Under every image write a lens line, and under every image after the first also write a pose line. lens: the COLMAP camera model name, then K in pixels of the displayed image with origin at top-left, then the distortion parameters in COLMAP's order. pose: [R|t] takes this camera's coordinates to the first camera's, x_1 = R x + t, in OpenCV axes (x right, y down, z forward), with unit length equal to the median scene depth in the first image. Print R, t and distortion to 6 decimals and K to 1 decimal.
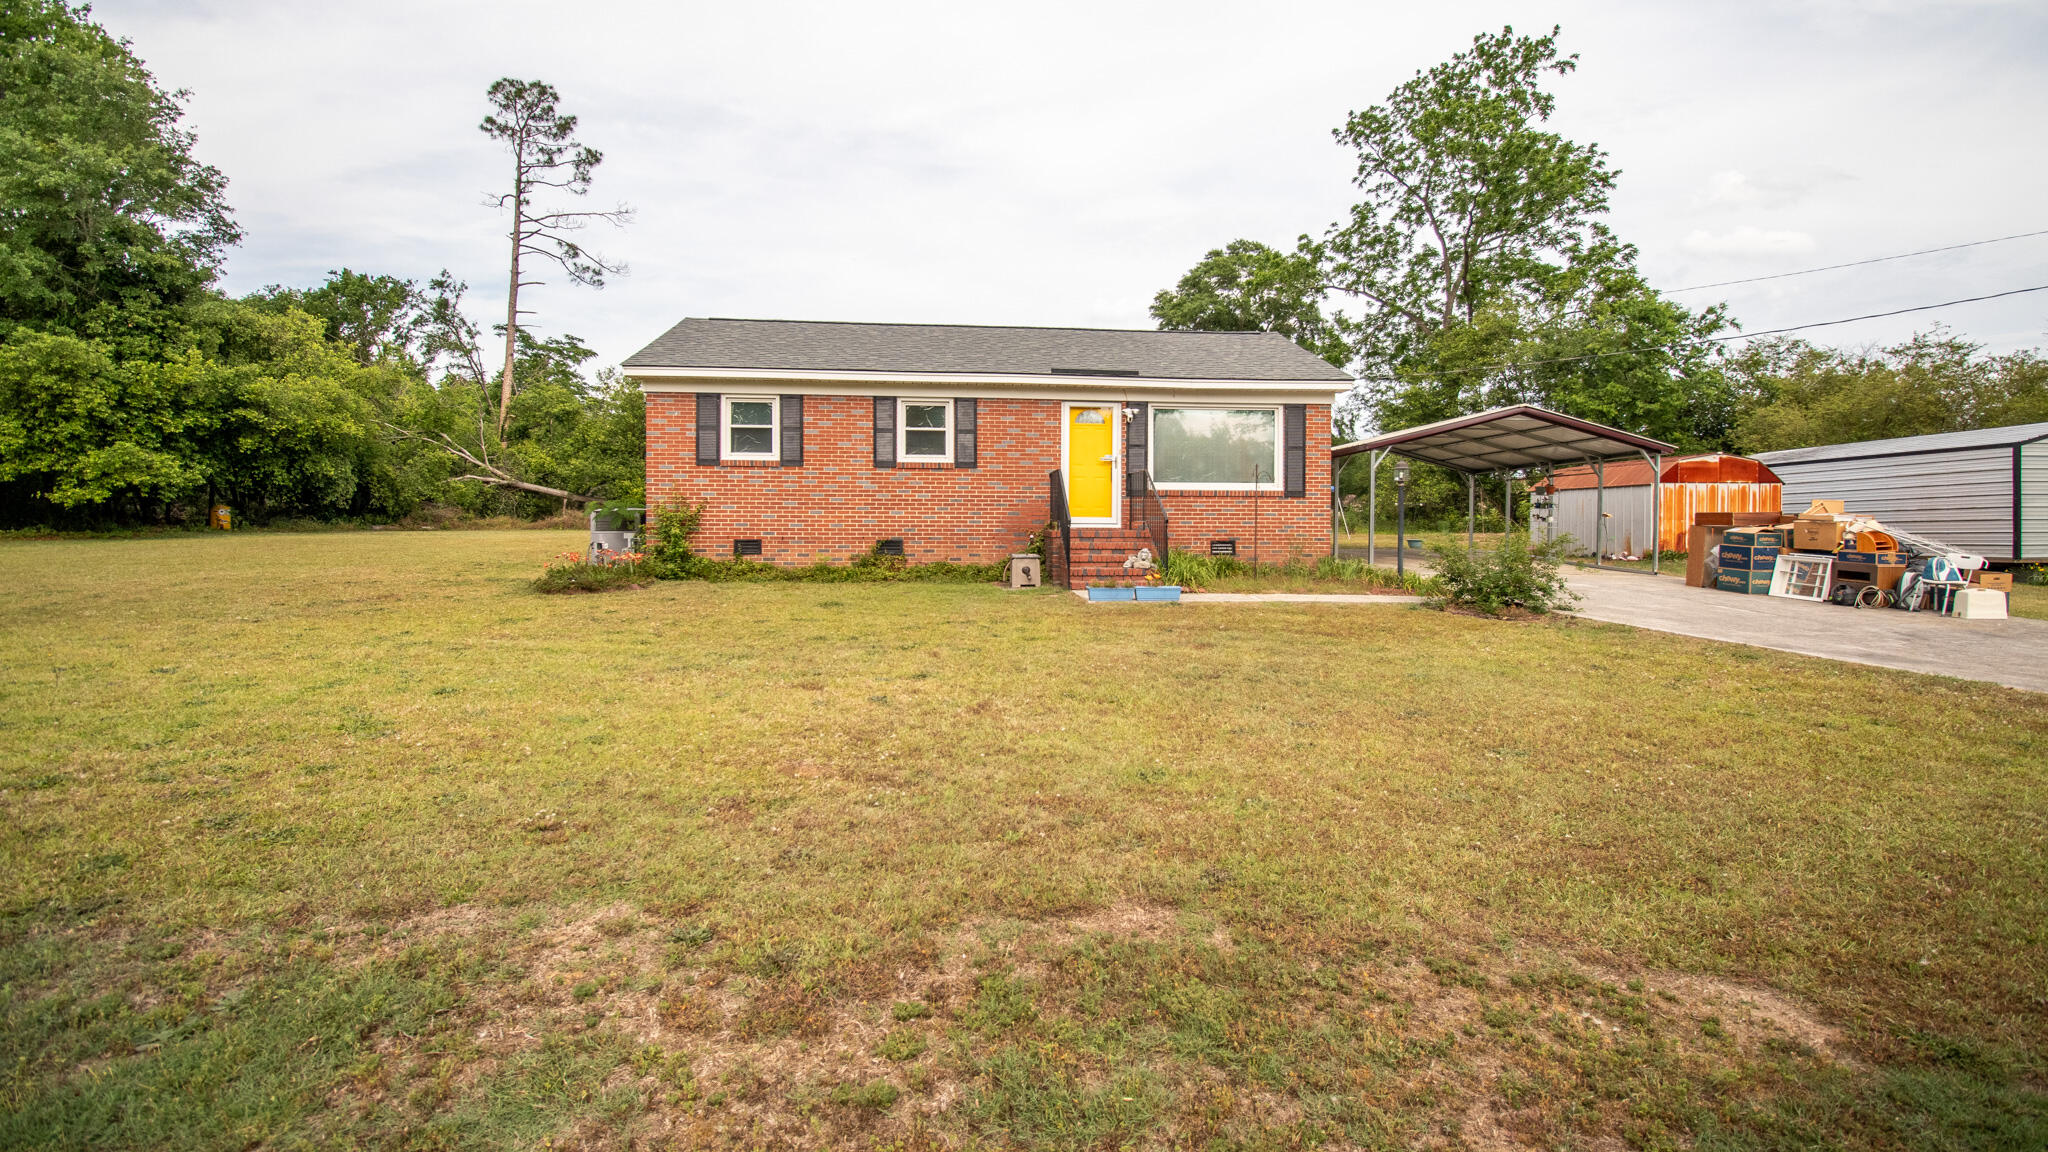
lens RADIAL K [[1052.6, 0, 1038.0], [0, 1052.6, 536.5], [0, 0, 1]] dist [0.001611, -0.016928]
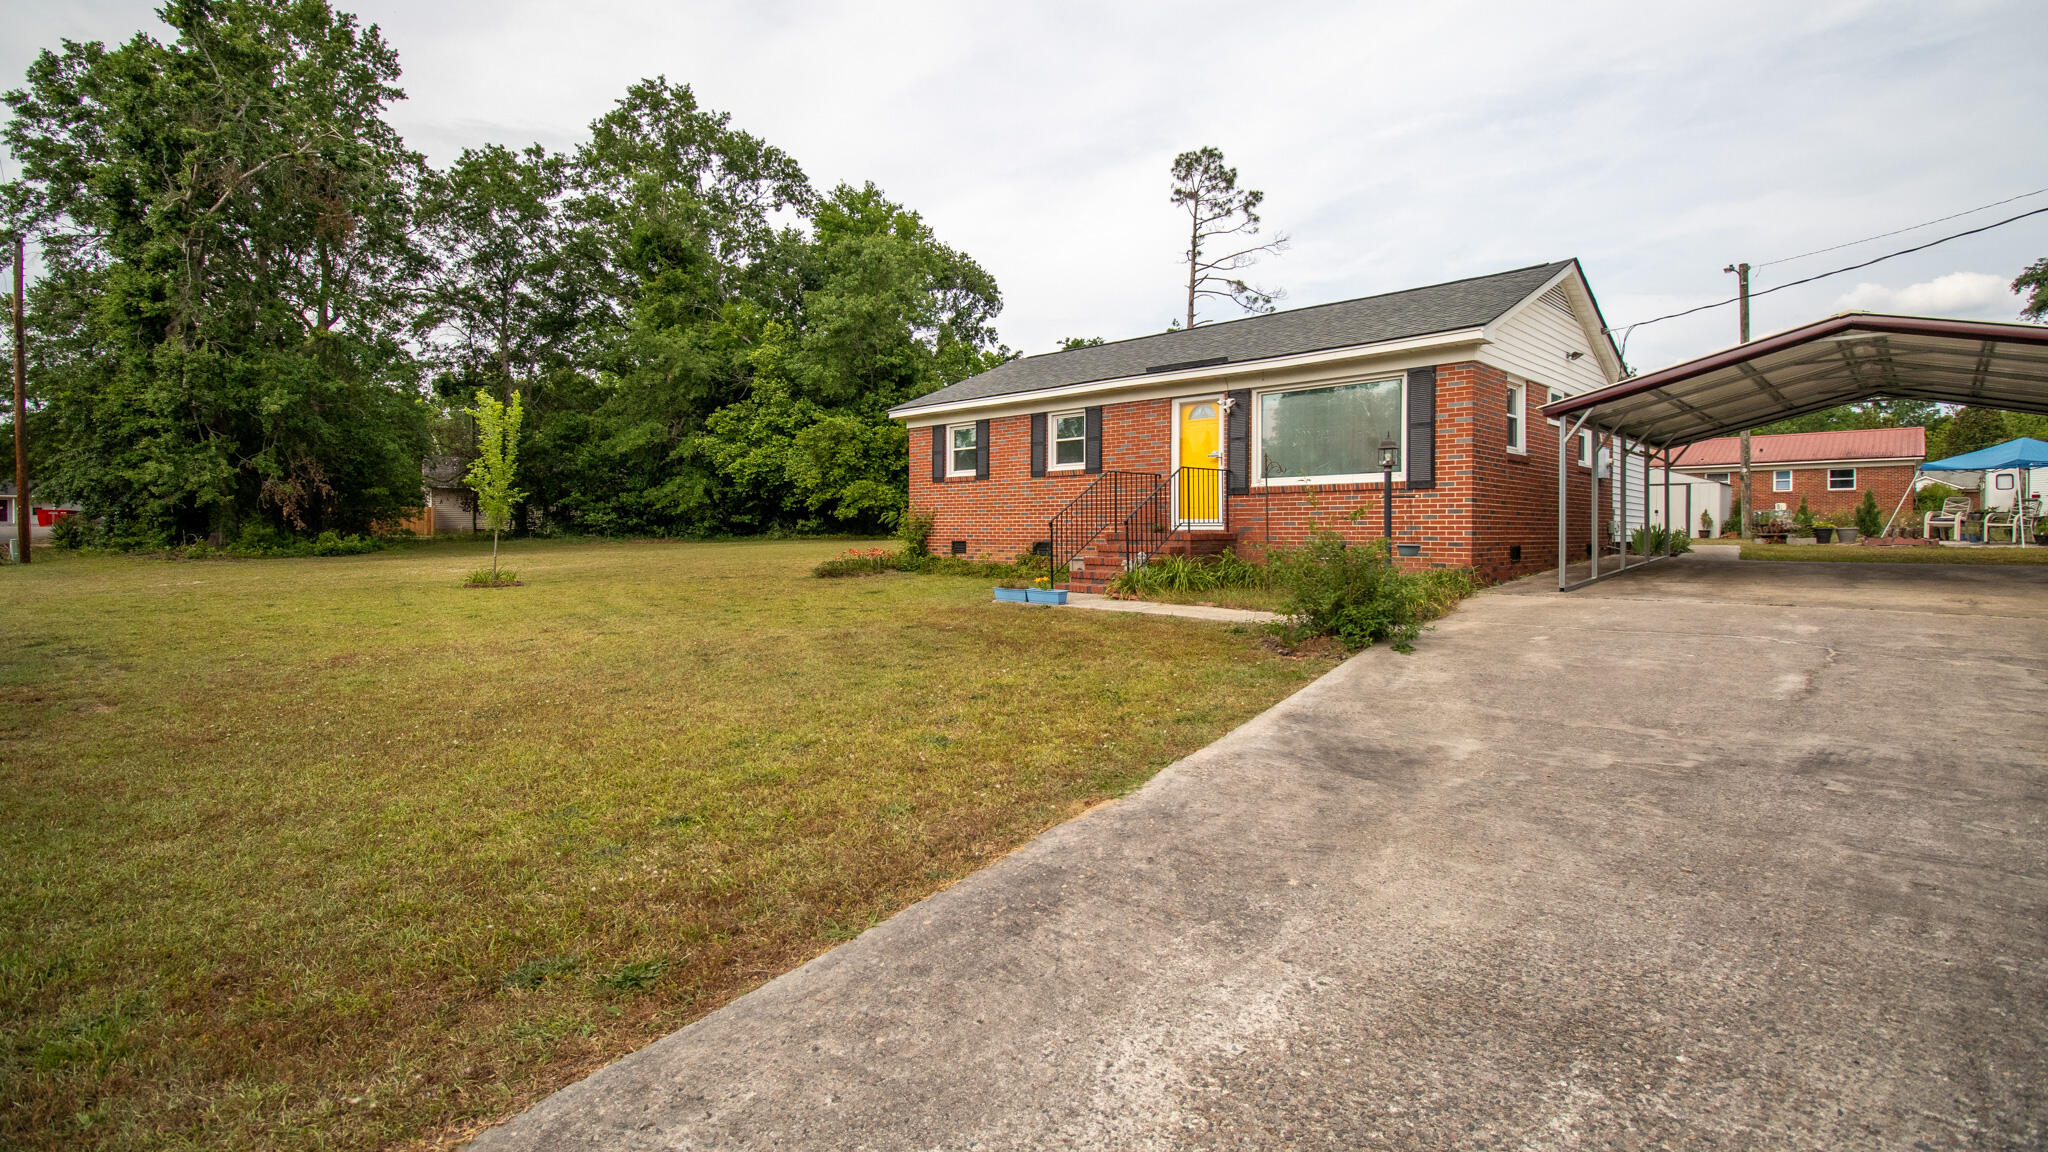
lens RADIAL K [[1052.6, 0, 1038.0], [0, 1052.6, 536.5], [0, 0, 1]] dist [0.001611, -0.016928]
pose [[0.575276, 0.001171, -0.817959, 0.730952], [-0.001412, 0.999999, 0.000438, -0.002781], [0.817958, 0.000903, 0.575277, 0.341356]]
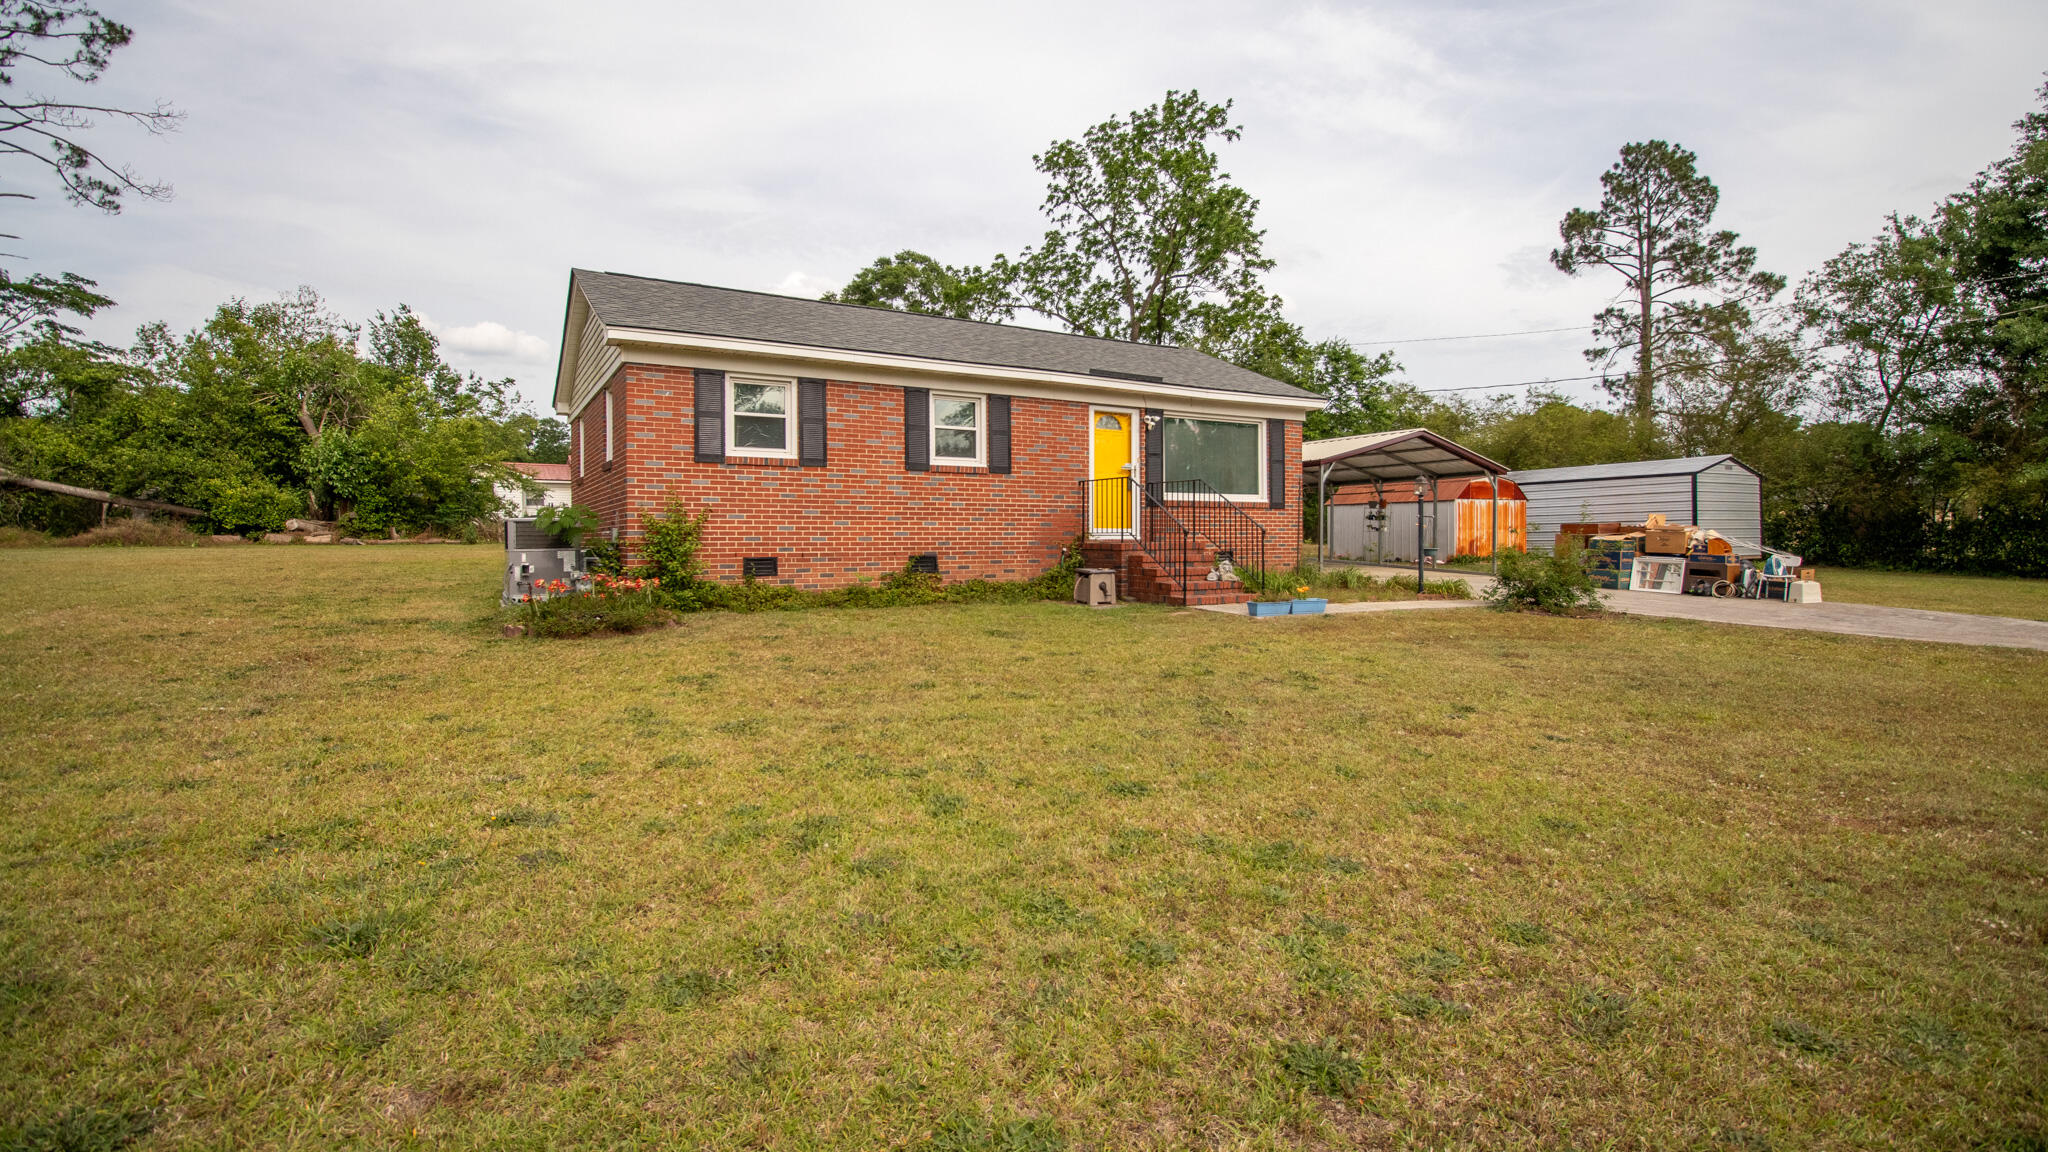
lens RADIAL K [[1029.2, 0, 1142.7], [0, 1029.2, 533.8], [0, 0, 1]] dist [0.005320, -0.013871]
pose [[0.887623, -0.004093, 0.460552, -0.351181], [0.009547, 0.999909, -0.009512, -0.004474], [-0.460472, 0.012840, 0.887582, 0.166440]]
